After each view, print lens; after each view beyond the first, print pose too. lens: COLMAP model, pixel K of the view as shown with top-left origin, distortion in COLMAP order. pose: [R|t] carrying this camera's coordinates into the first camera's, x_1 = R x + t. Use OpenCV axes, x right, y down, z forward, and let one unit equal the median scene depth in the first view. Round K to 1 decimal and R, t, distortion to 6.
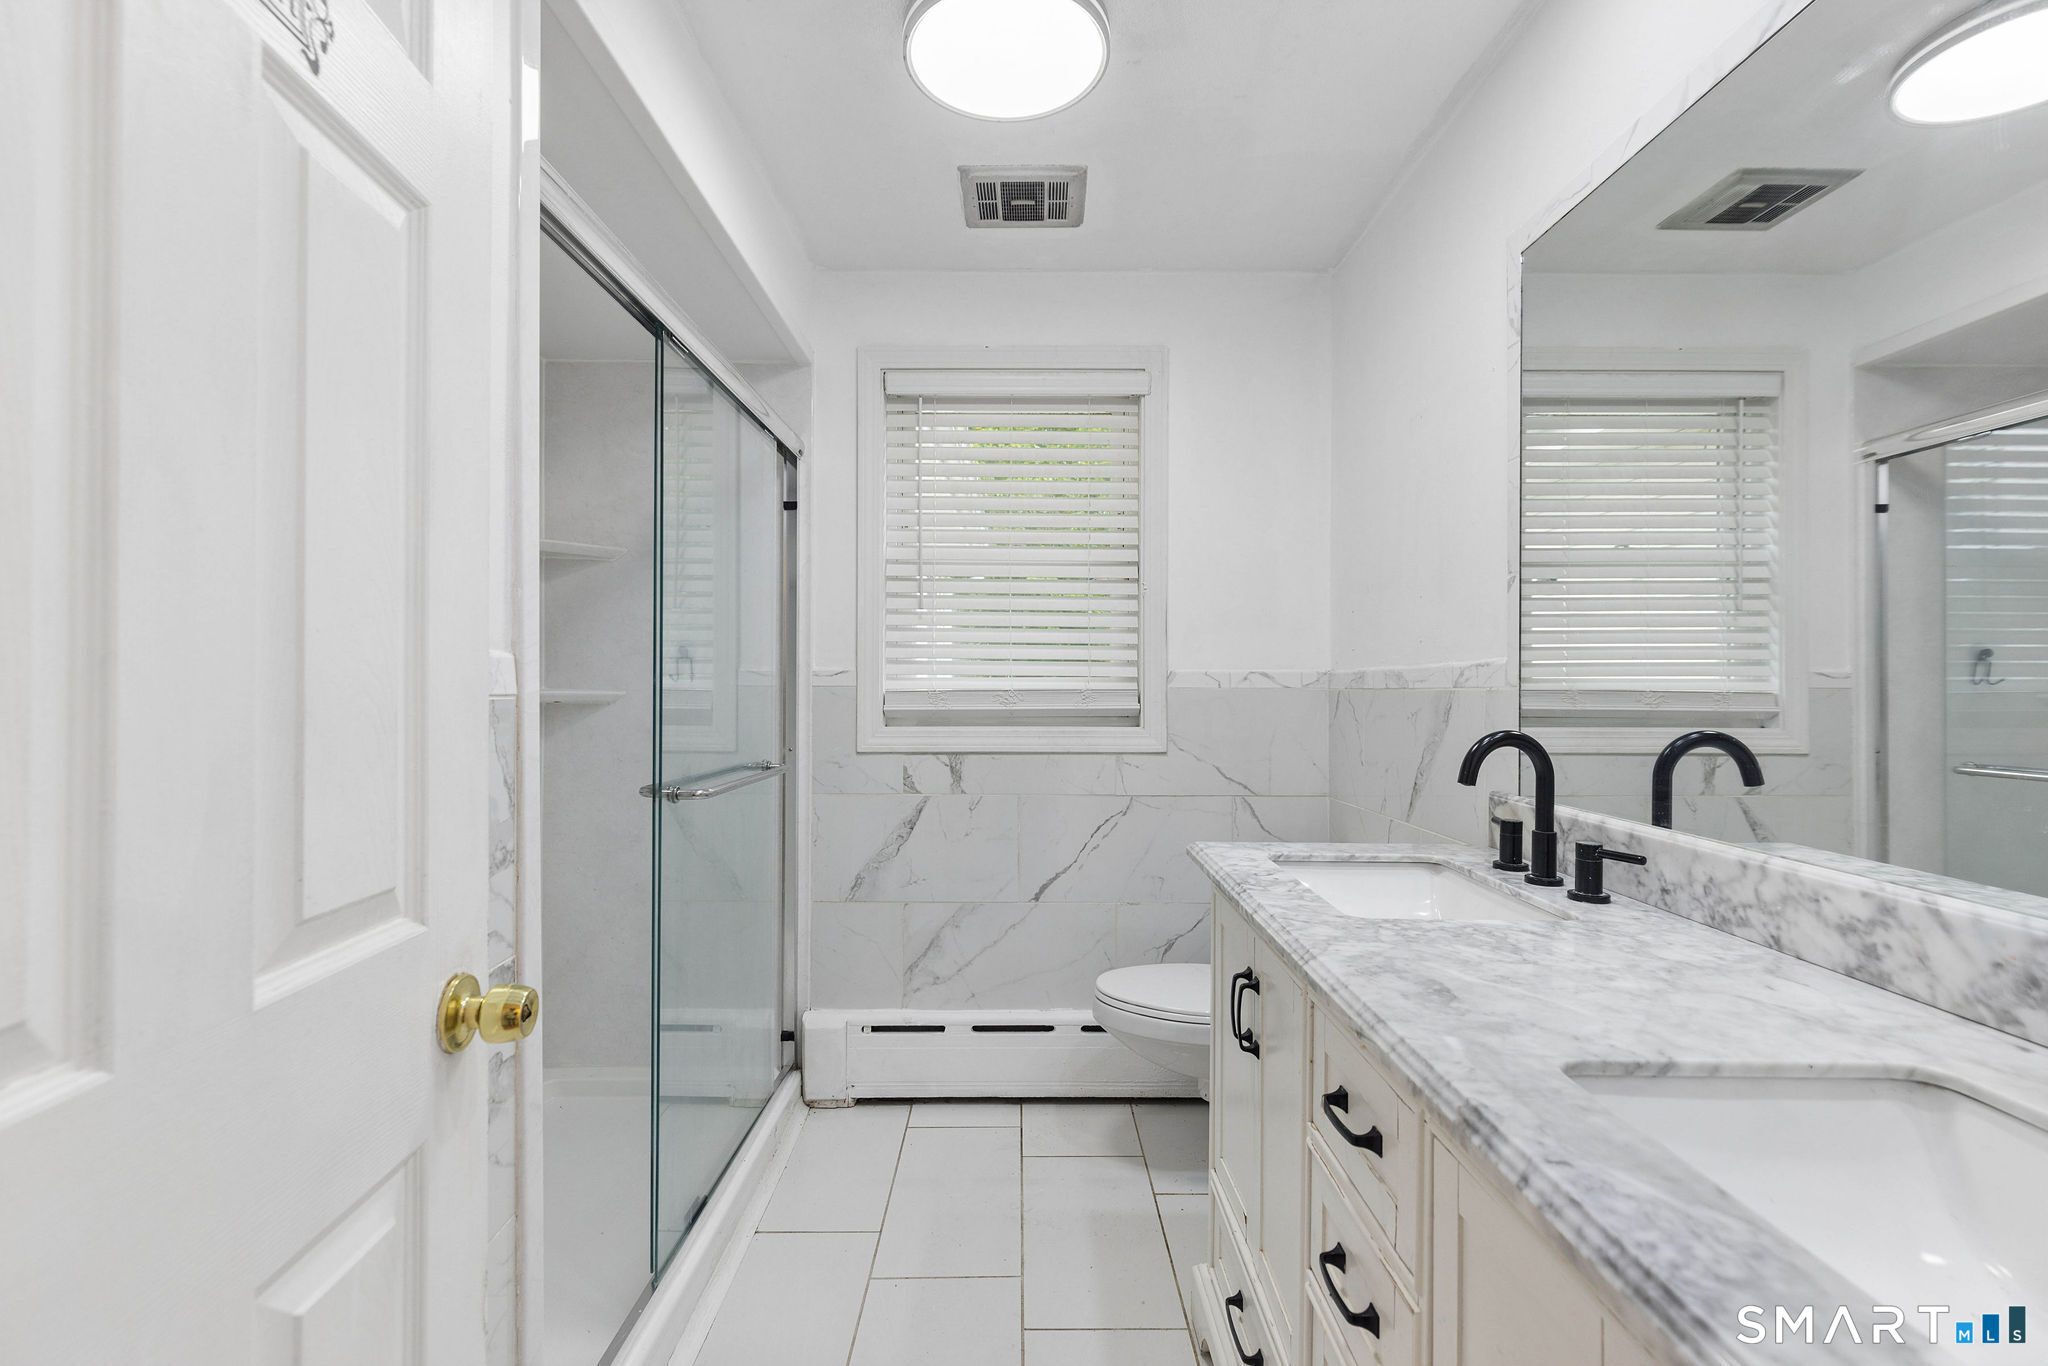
lens RADIAL K [[919.5, 0, 1024.7], [0, 919.5, 685.5], [0, 0, 1]] dist [0.005044, -0.001257]
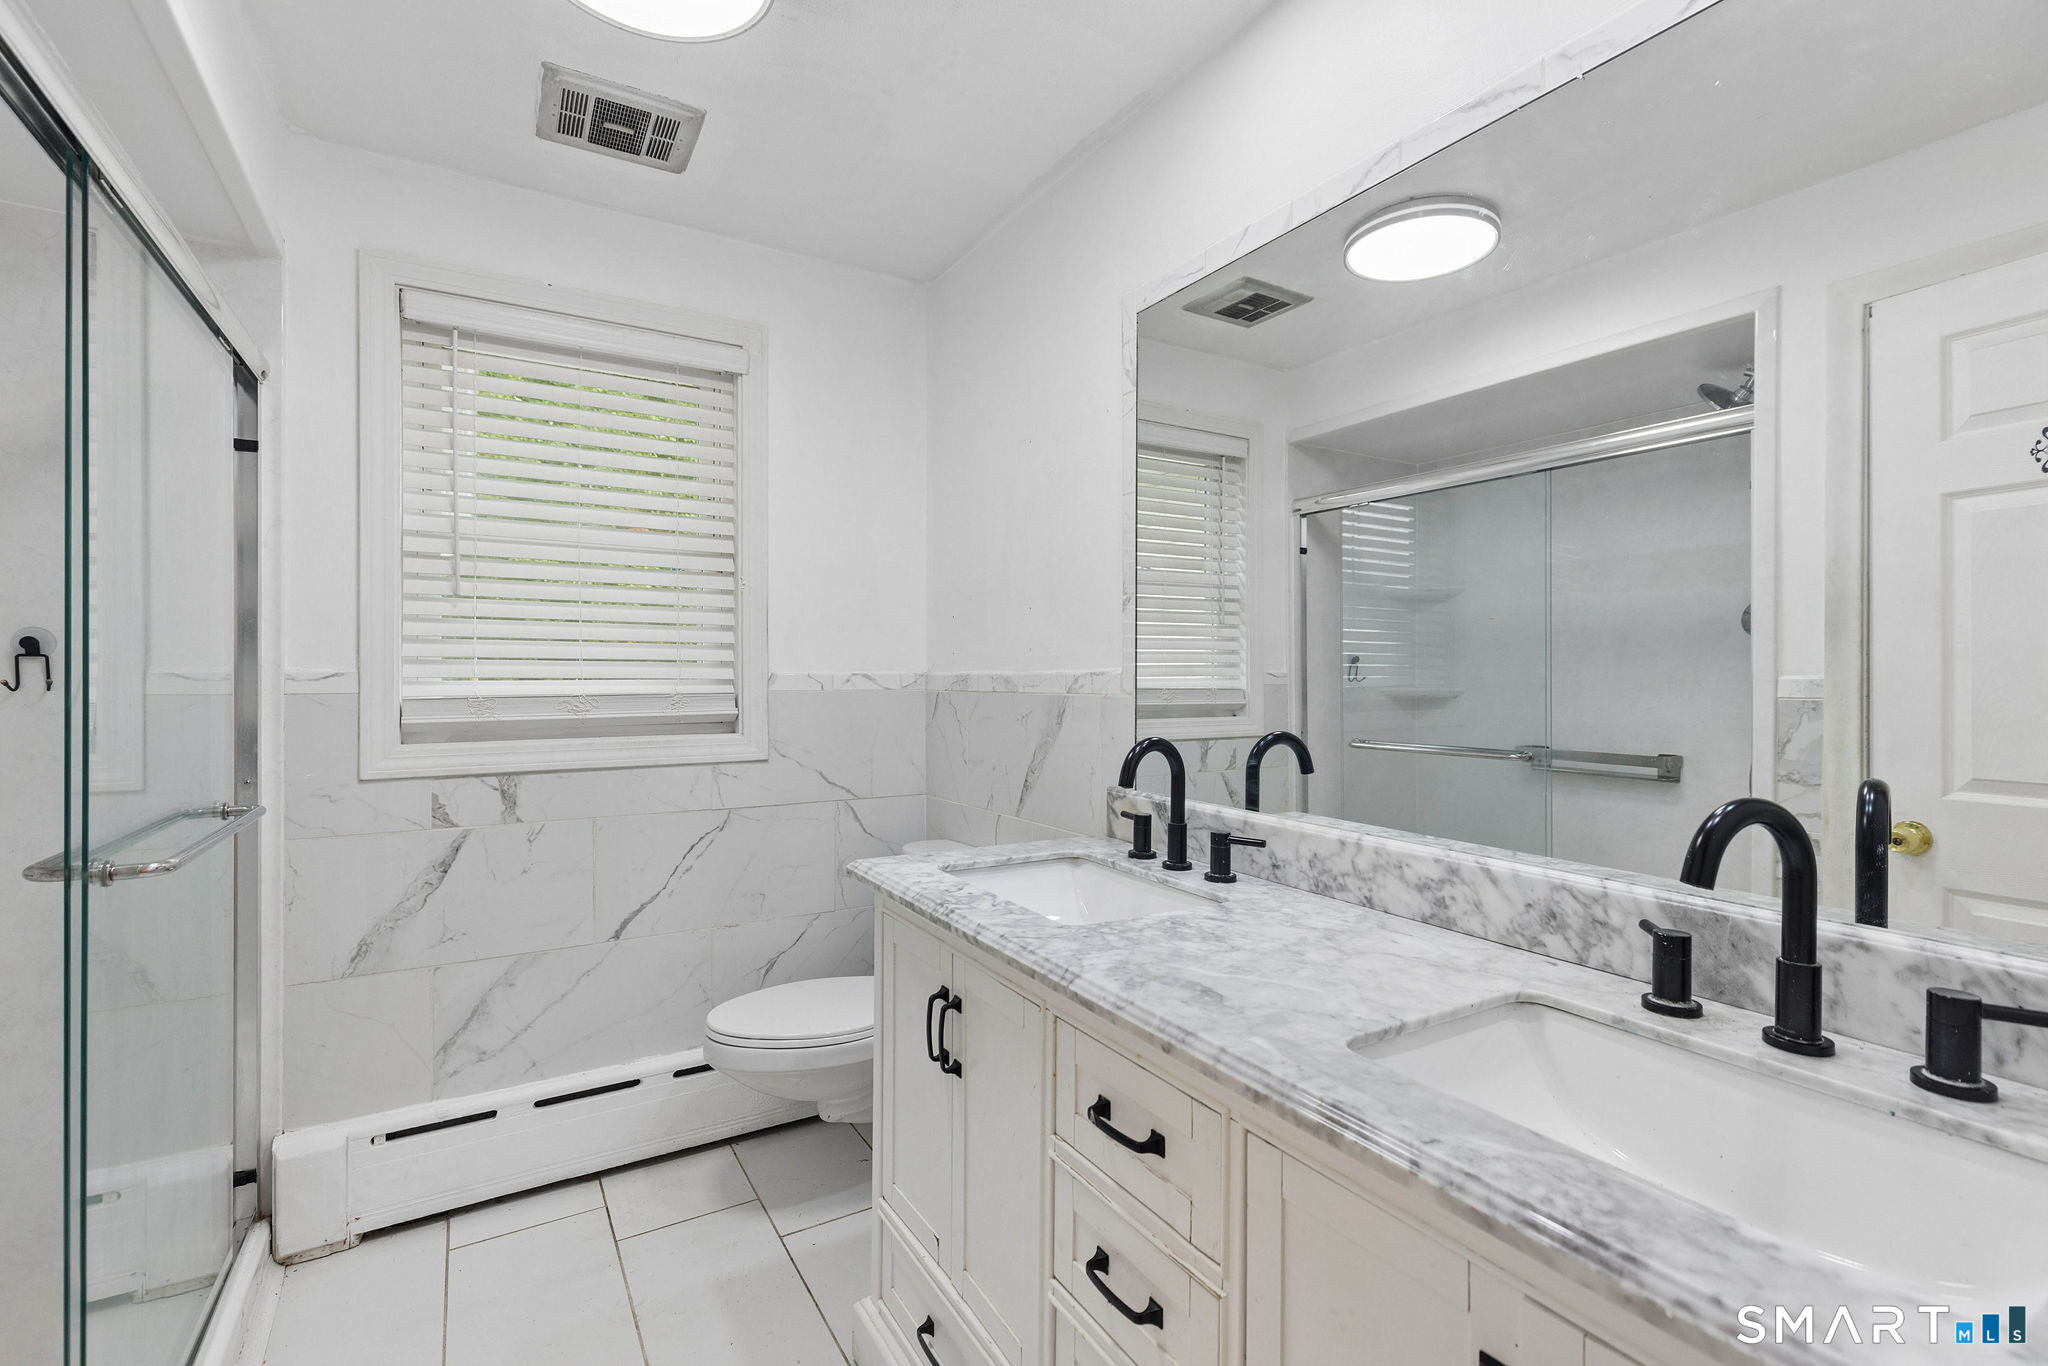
lens RADIAL K [[919.5, 0, 1030.1], [0, 919.5, 674.2], [0, 0, 1]] dist [0.005044, -0.001257]
pose [[0.856200, -0.002493, 0.516638, -0.115563], [0.000760, 0.999993, 0.003565, -0.020024], [-0.516644, -0.002660, 0.856196, 0.066735]]
